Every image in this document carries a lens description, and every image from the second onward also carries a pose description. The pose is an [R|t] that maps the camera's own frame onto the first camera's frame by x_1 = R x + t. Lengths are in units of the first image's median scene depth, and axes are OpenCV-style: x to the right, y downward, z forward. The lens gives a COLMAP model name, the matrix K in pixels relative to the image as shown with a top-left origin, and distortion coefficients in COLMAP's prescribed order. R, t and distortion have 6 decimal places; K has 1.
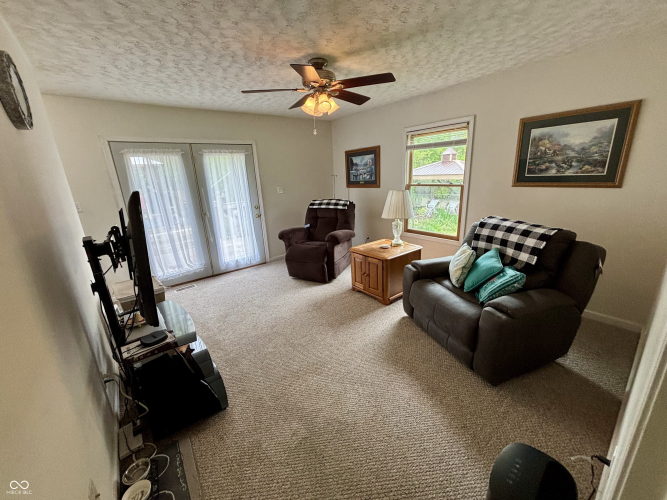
lens RADIAL K [[266.9, 0, 337.8], [0, 266.9, 248.0], [0, 0, 1]] dist [-0.000837, 0.000805]
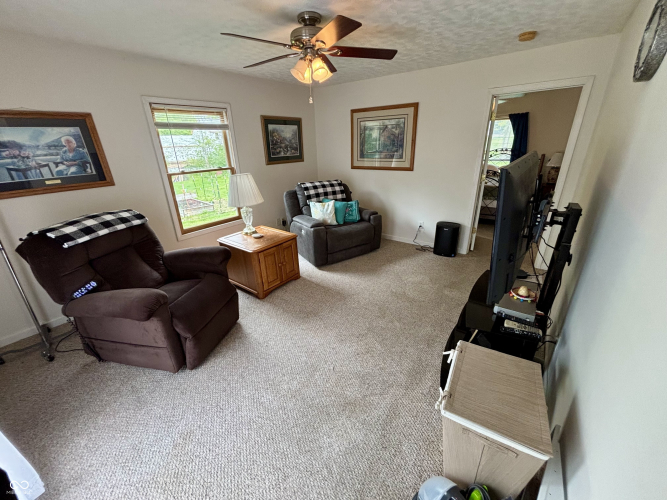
lens RADIAL K [[266.9, 0, 337.9], [0, 266.9, 251.0], [0, 0, 1]] dist [-0.000837, 0.000805]
pose [[-0.245406, -0.298071, 0.922458, -0.888032], [0.326235, 0.870664, 0.368125, -0.243264], [-0.912878, 0.391278, -0.116425, 1.046517]]
